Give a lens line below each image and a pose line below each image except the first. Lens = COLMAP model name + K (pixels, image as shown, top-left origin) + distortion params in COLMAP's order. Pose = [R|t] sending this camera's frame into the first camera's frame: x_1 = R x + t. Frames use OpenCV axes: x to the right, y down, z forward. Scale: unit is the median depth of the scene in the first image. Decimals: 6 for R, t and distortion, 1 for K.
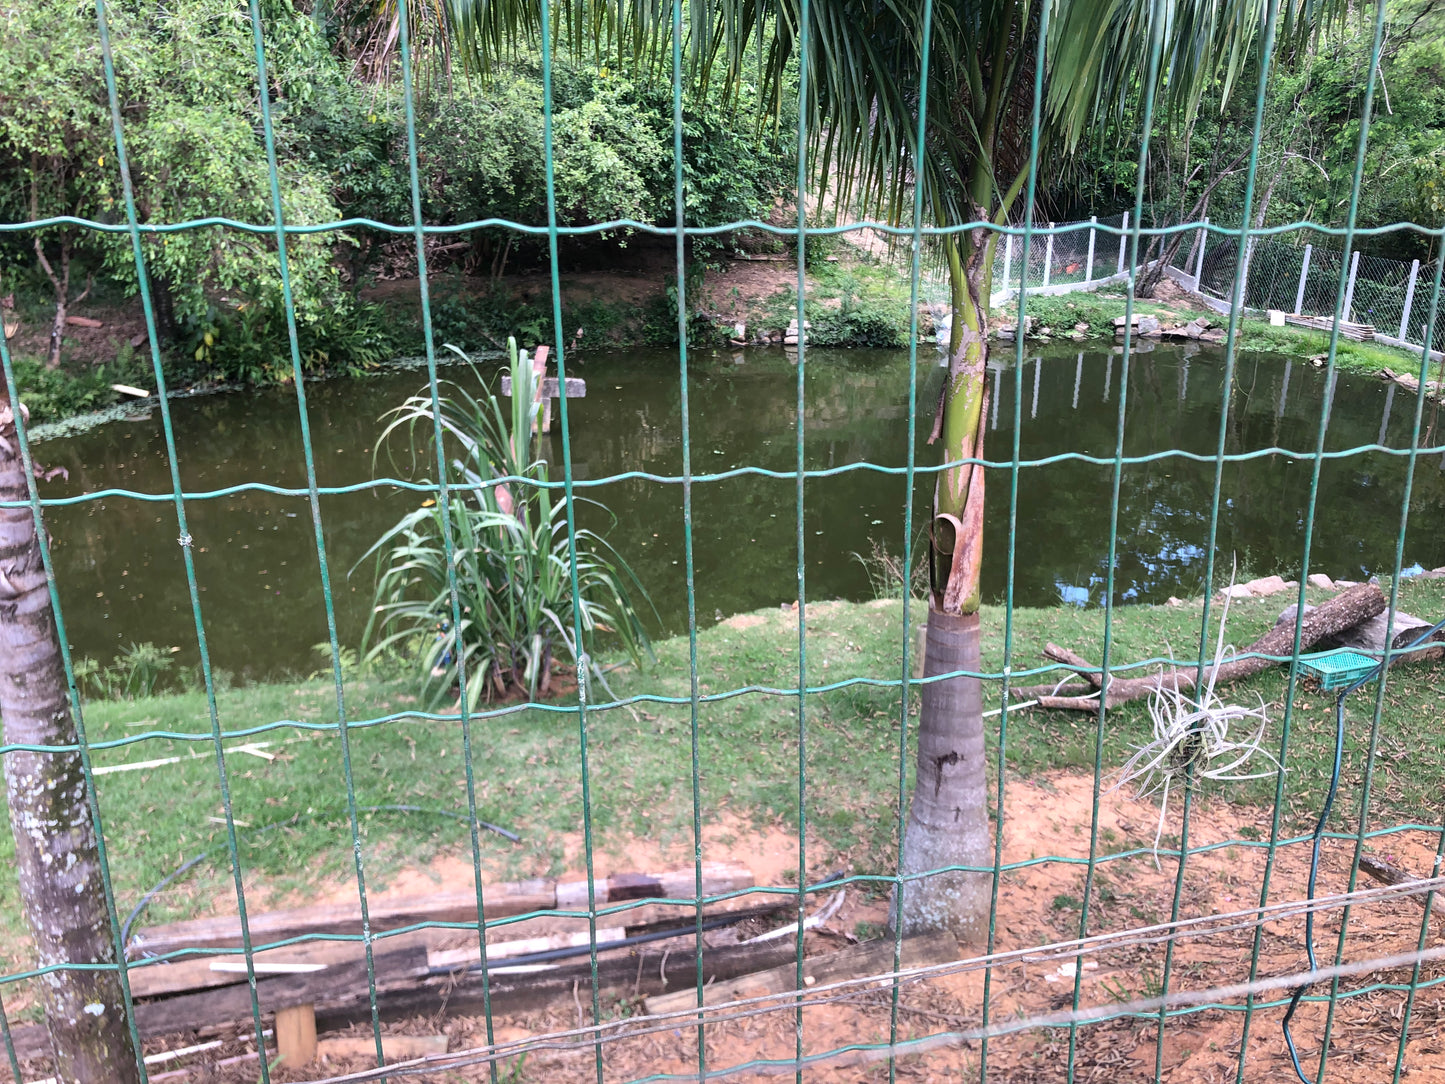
lens RADIAL K [[1162.6, 0, 722.0], [0, 1162.6, 549.7], [0, 0, 1]] dist [-0.004475, 0.005764]
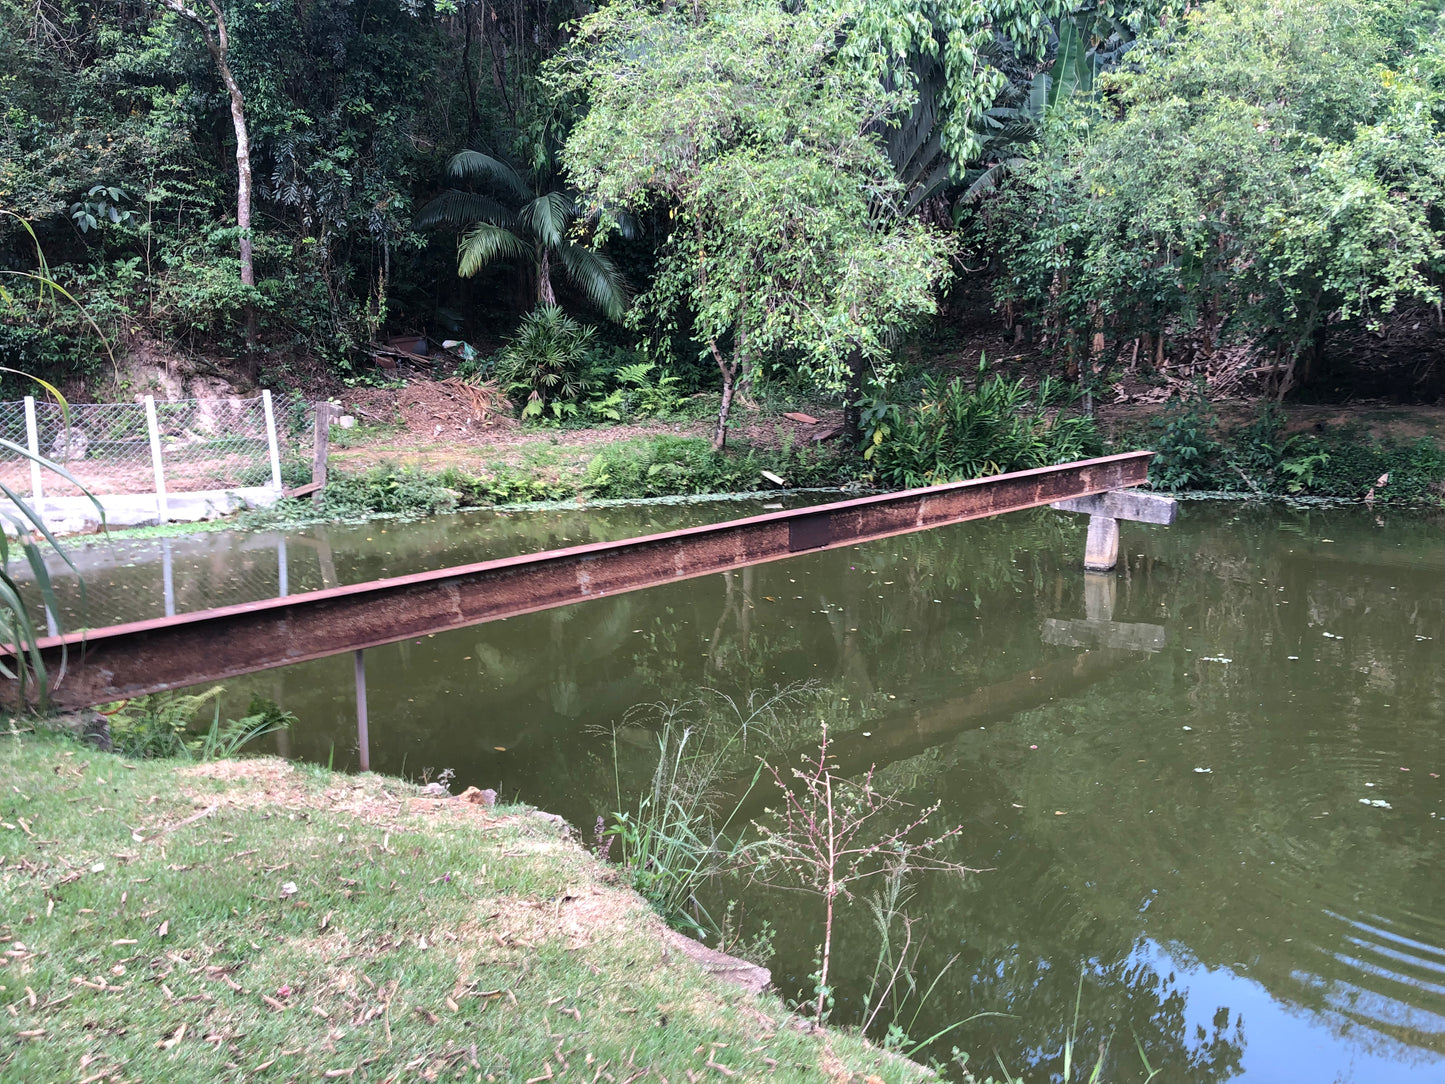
lens RADIAL K [[1140.4, 0, 689.1], [0, 1140.4, 520.7], [0, 0, 1]] dist [0.065705, -0.156296]
pose [[0.606742, 0.105335, -0.787889, 0.194801], [-0.252404, 0.965416, -0.065304, -0.019589], [0.753762, 0.238488, 0.612345, 0.340805]]
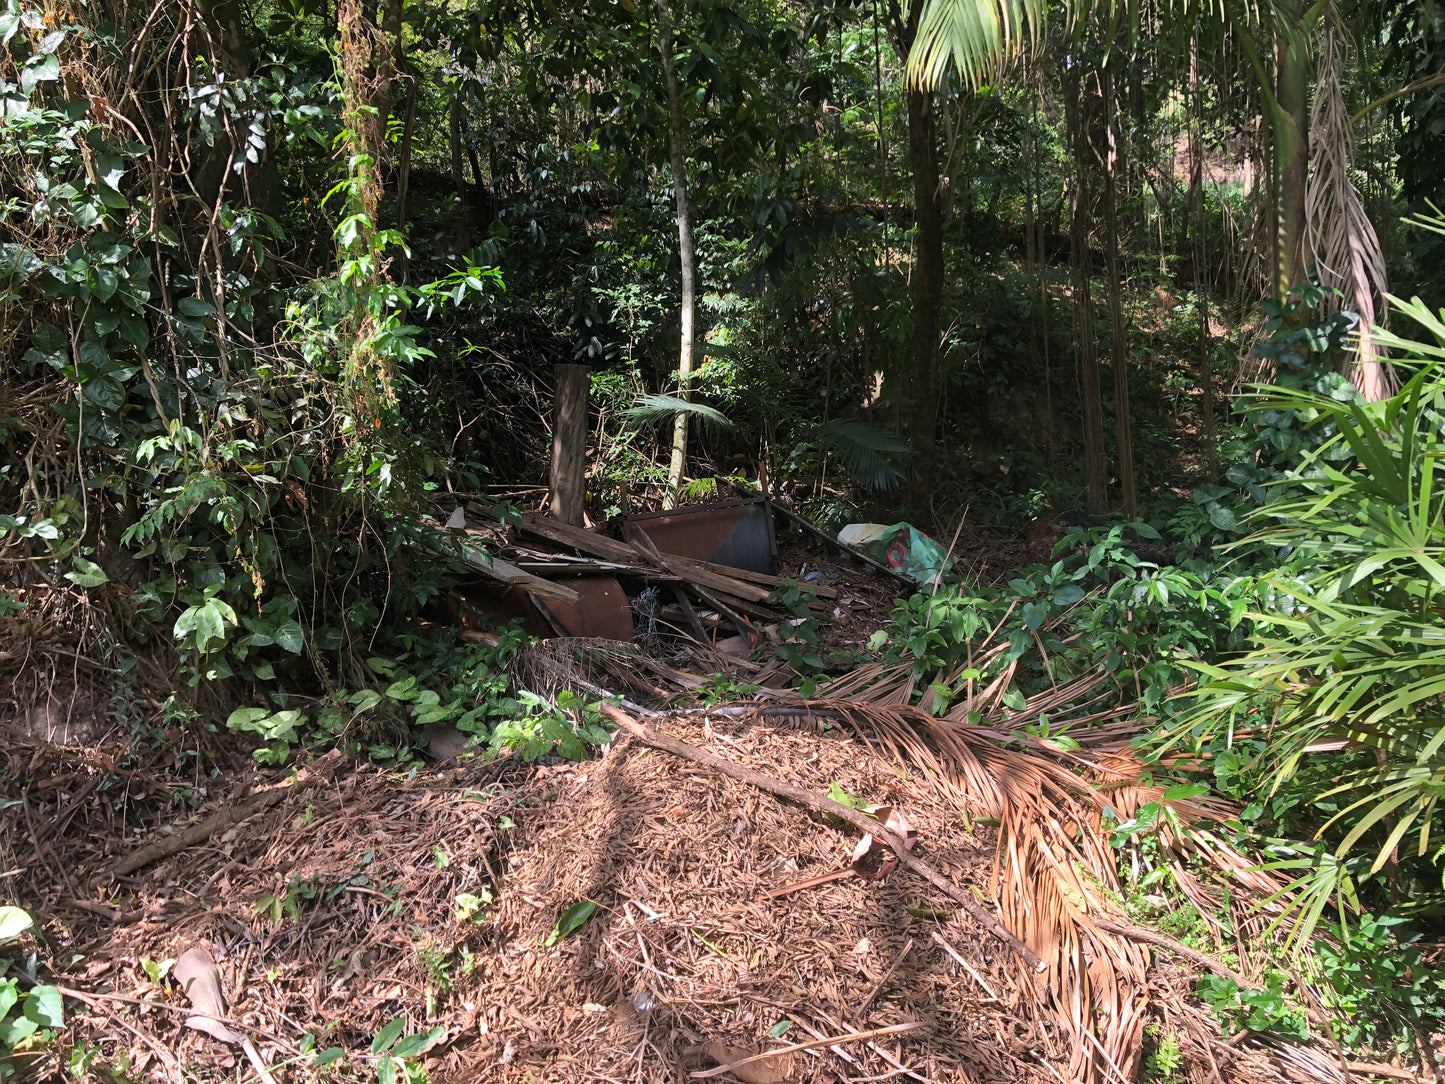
lens RADIAL K [[1162.6, 0, 722.0], [0, 1162.6, 549.7], [0, 0, 1]] dist [-0.004475, 0.005764]
pose [[0.314846, -0.033046, -0.948567, -0.646042], [-0.296673, 0.945893, -0.131423, -0.156965], [0.901586, 0.322792, 0.288007, 0.724610]]
